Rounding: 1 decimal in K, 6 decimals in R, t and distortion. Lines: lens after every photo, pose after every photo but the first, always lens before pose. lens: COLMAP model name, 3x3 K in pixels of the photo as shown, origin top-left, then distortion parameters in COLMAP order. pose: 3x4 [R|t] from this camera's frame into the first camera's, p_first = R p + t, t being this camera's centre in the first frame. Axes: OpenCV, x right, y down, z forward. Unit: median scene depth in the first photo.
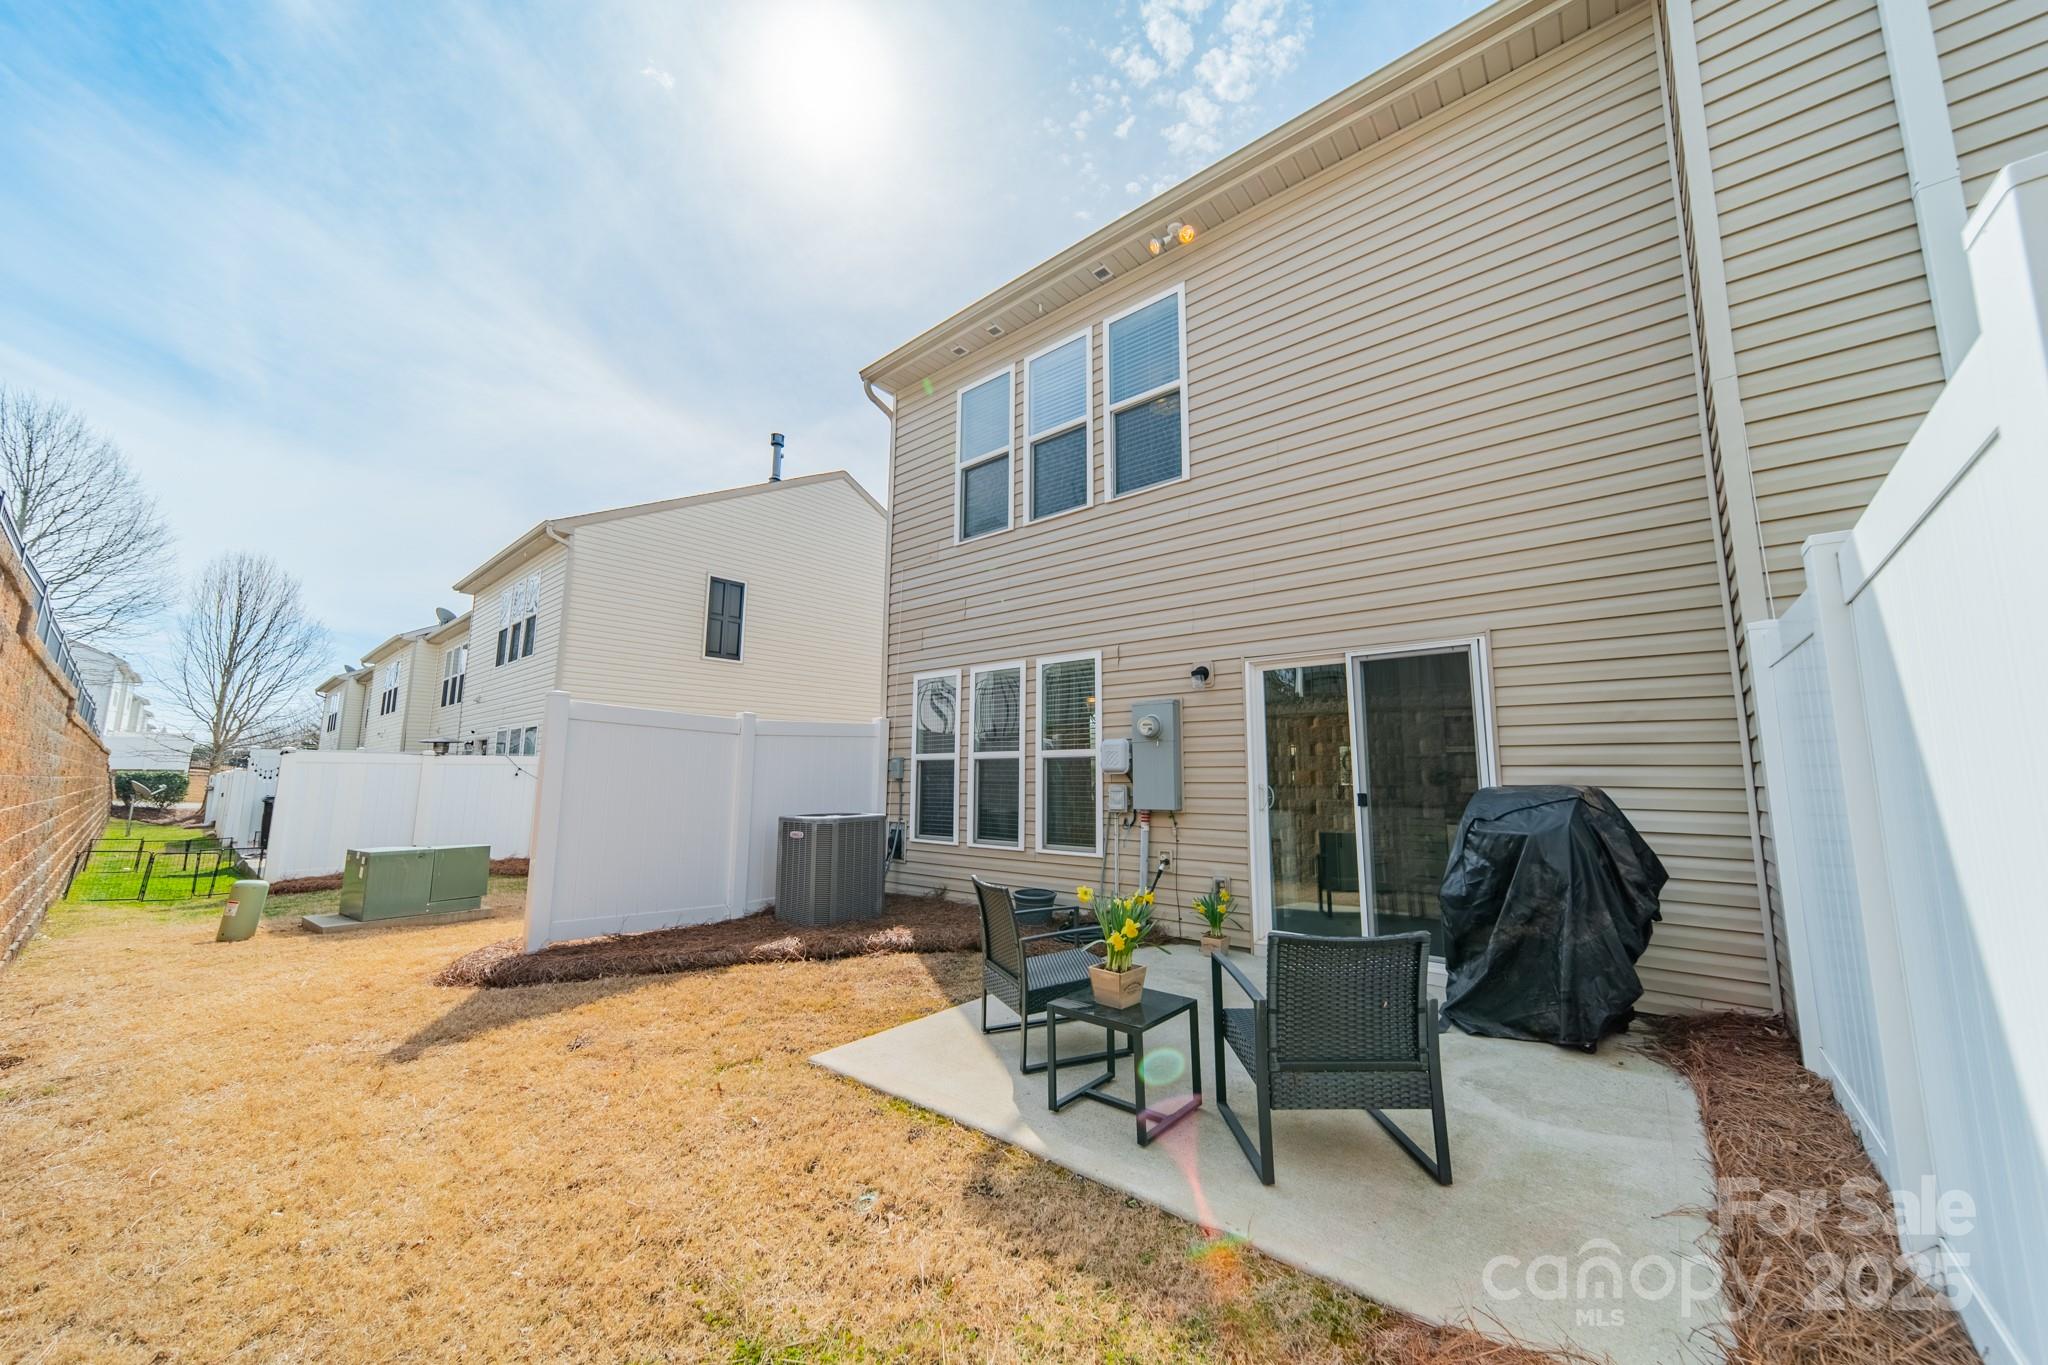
lens RADIAL K [[723.0, 0, 1030.9], [0, 723.0, 680.4], [0, 0, 1]] dist [0.008198, 0.000062]
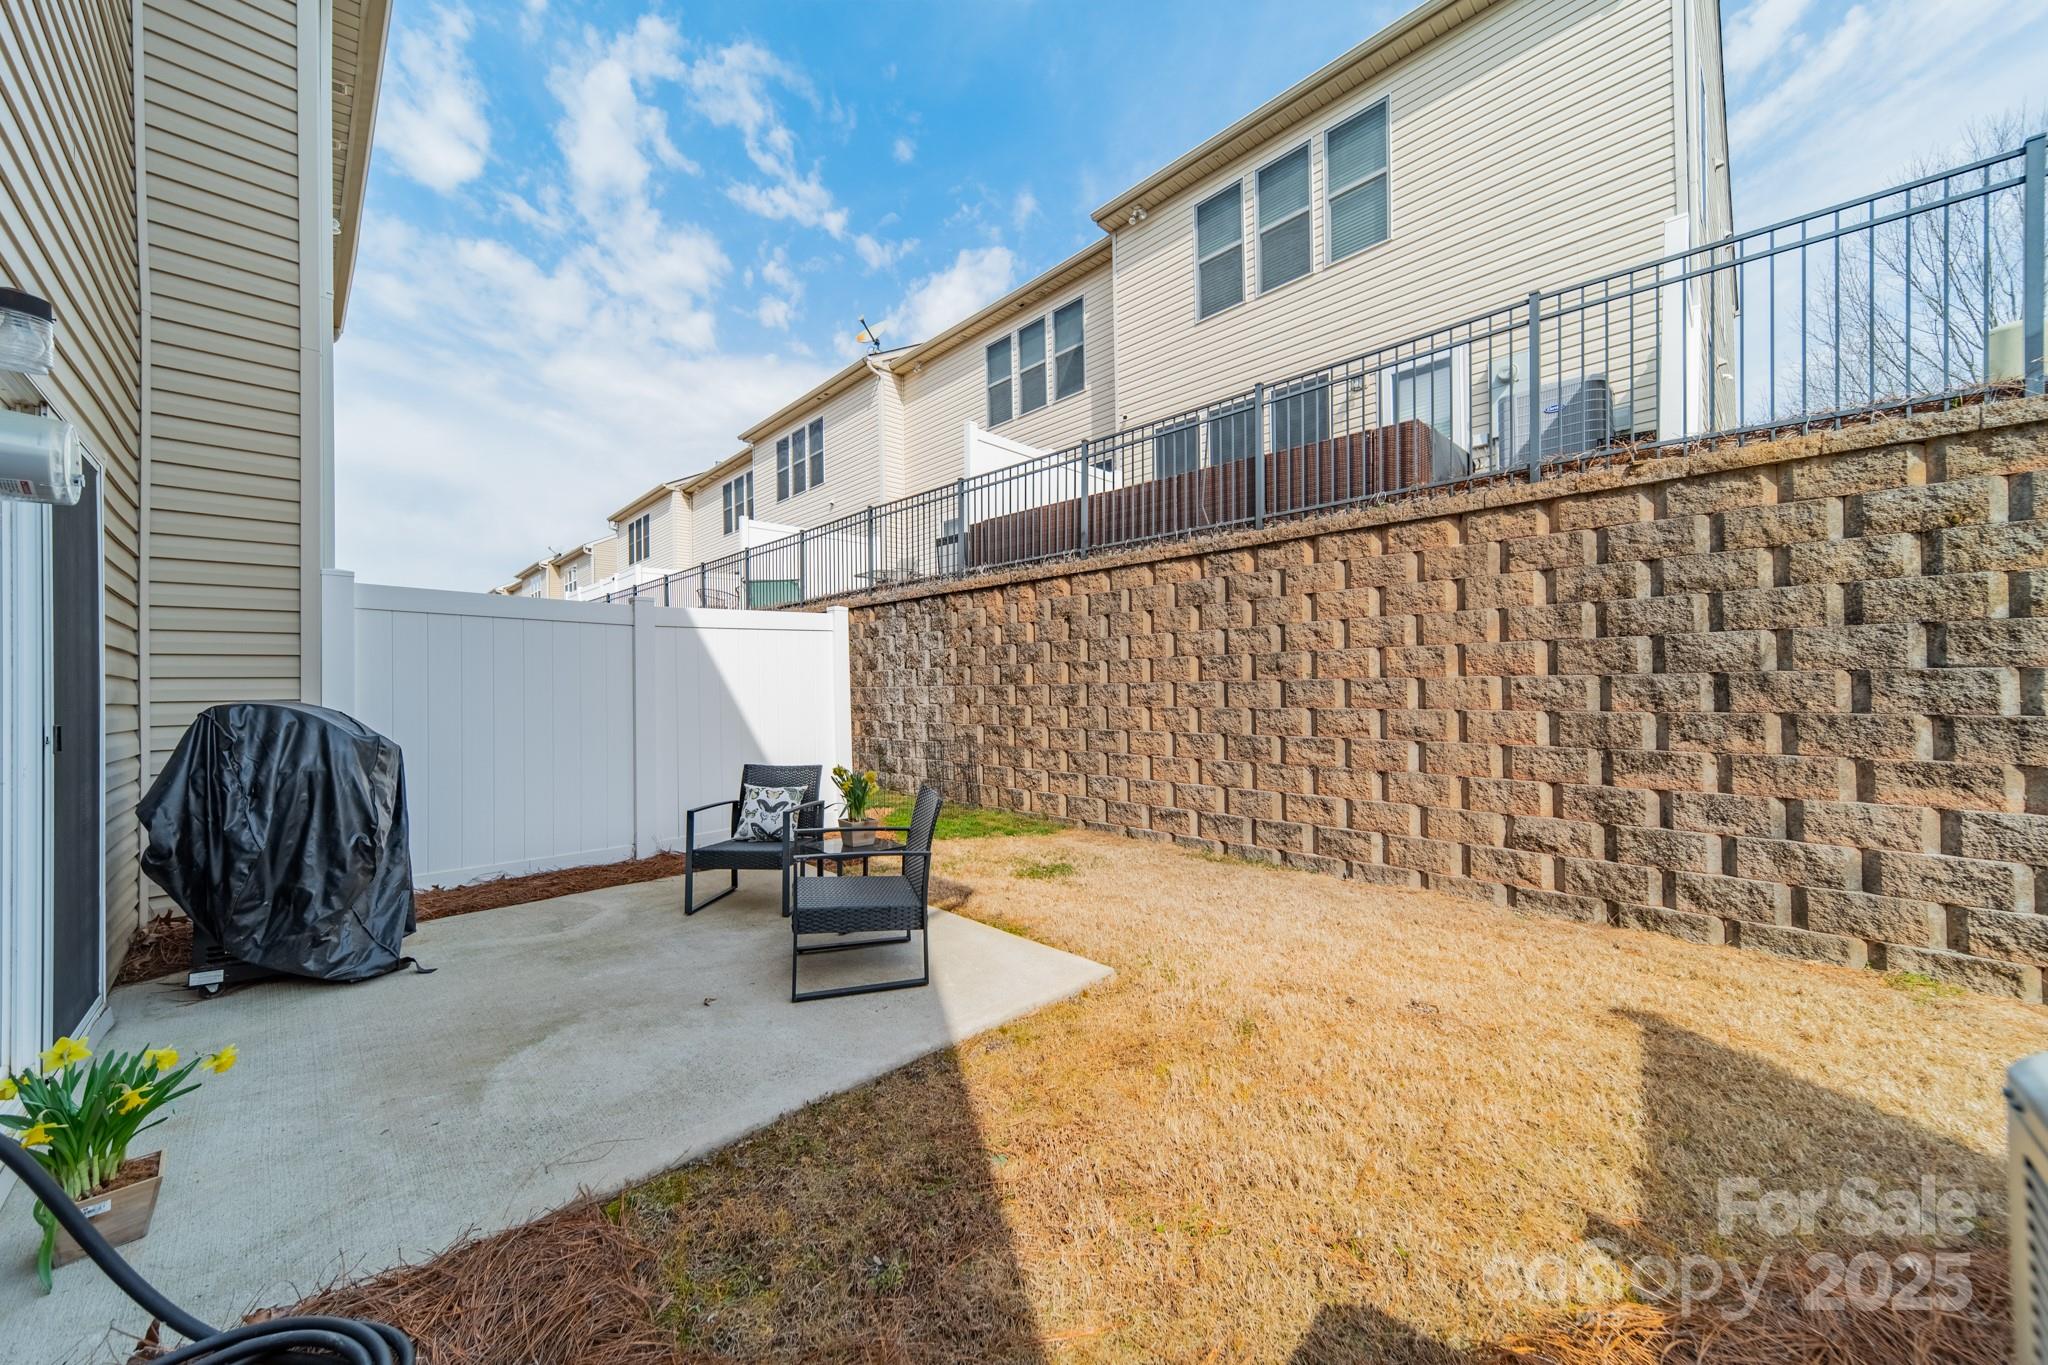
lens RADIAL K [[723.0, 0, 1030.9], [0, 723.0, 680.4], [0, 0, 1]] dist [0.008198, 0.000062]
pose [[-0.996345, 0.011924, 0.084583, -0.157448], [-0.000043, 0.990139, -0.140090, 0.152985], [-0.085420, -0.139581, -0.986519, 1.127608]]
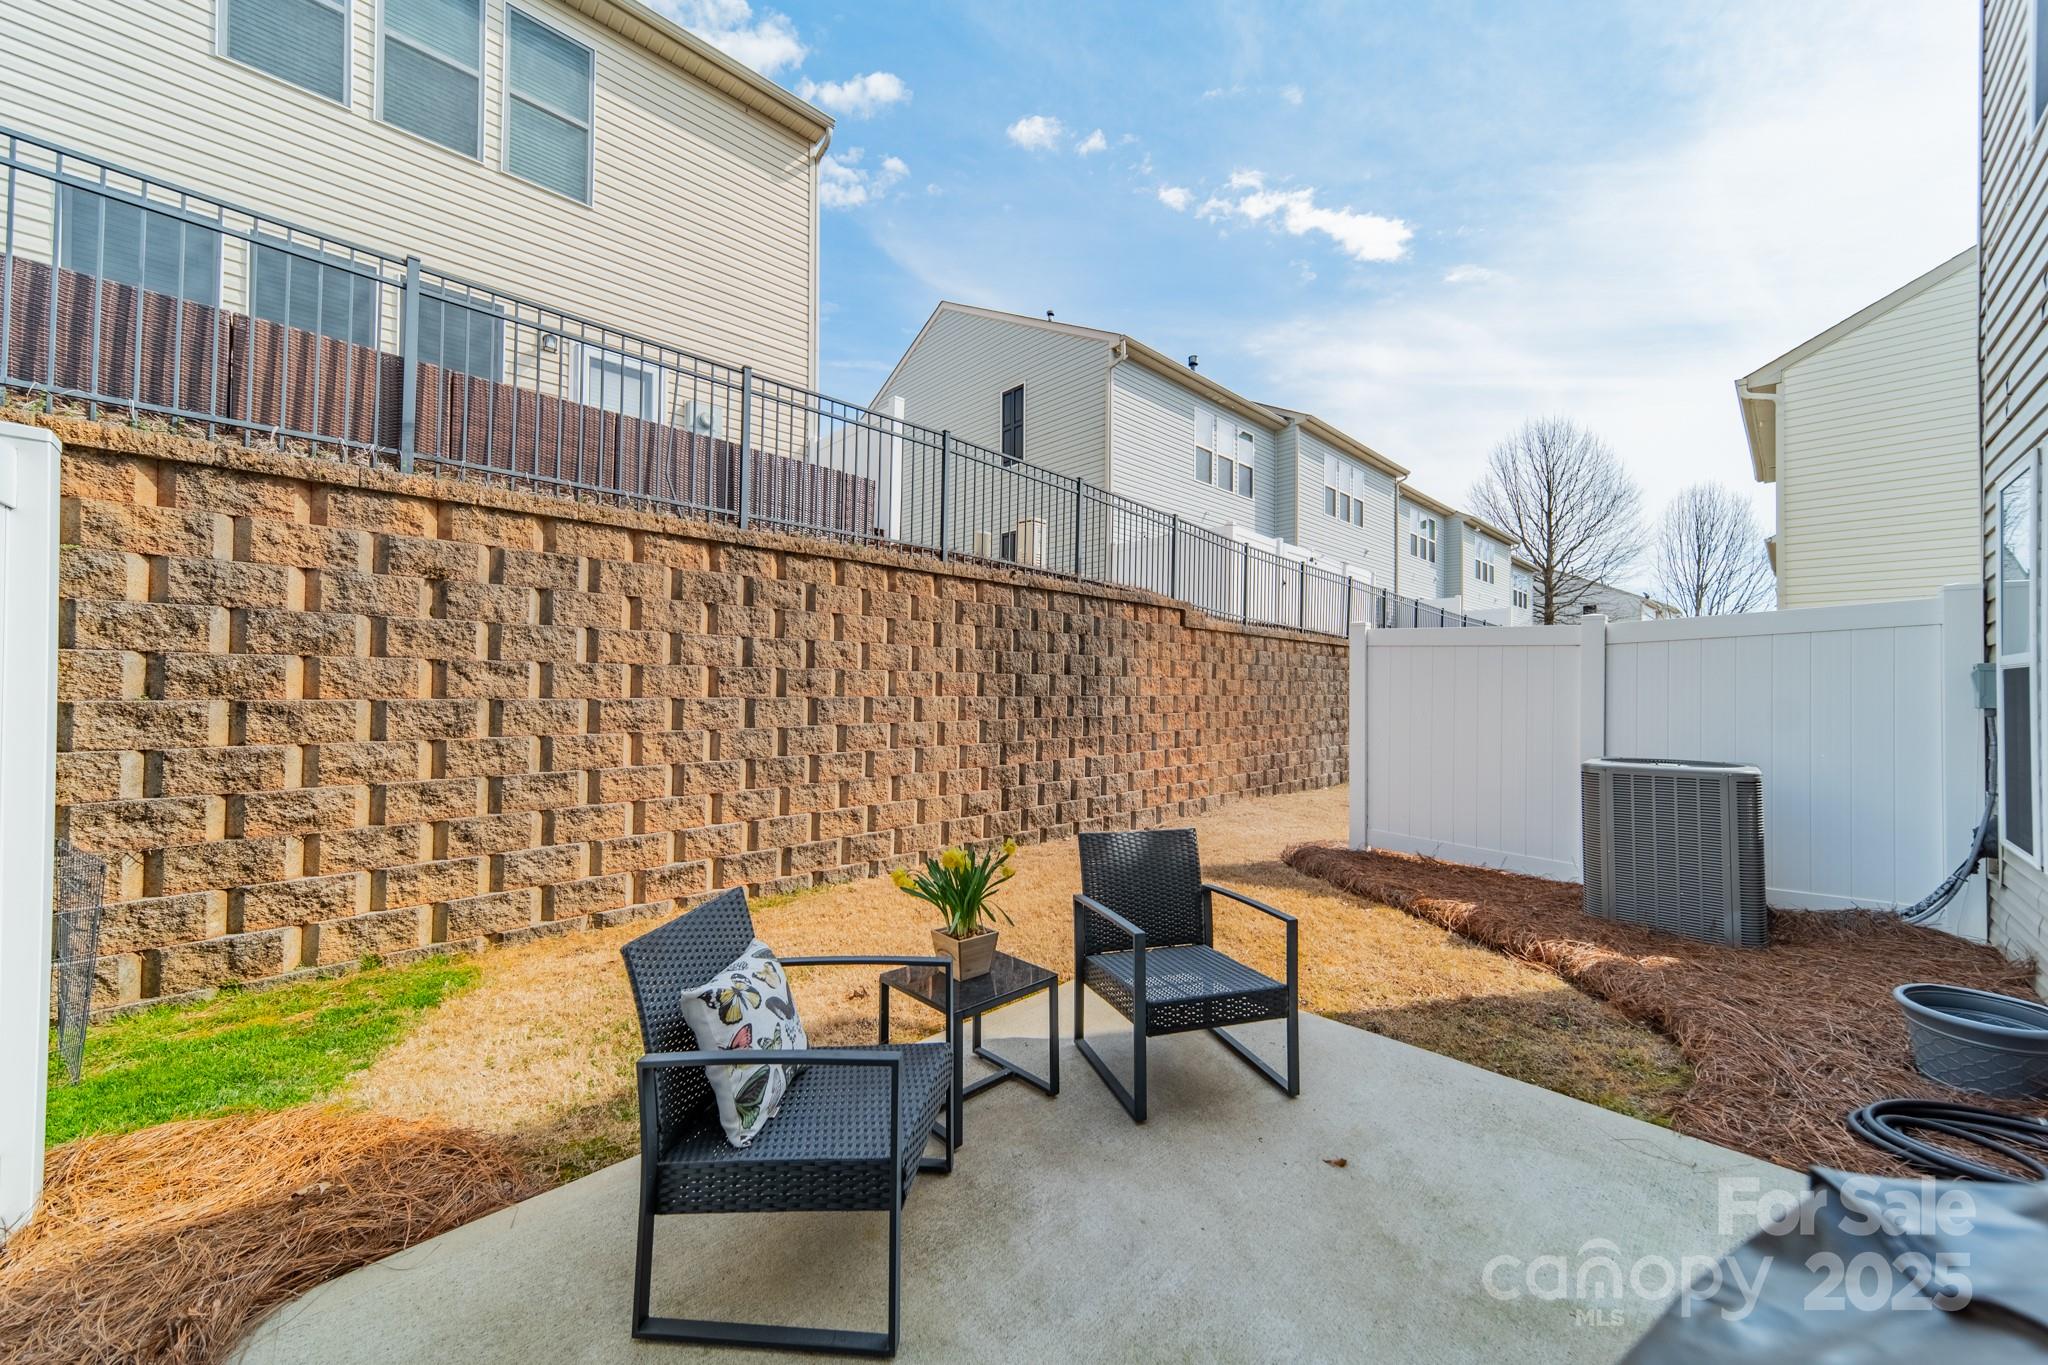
lens RADIAL K [[727.5, 0, 1025.5], [0, 727.5, 677.8], [0, 0, 1]] dist [0.010149, 0.000108]
pose [[-0.104554, -0.019447, -0.994329, 0.464871], [0.125319, 0.991582, -0.032571, 0.063720], [0.986592, -0.128014, -0.101236, 0.557131]]
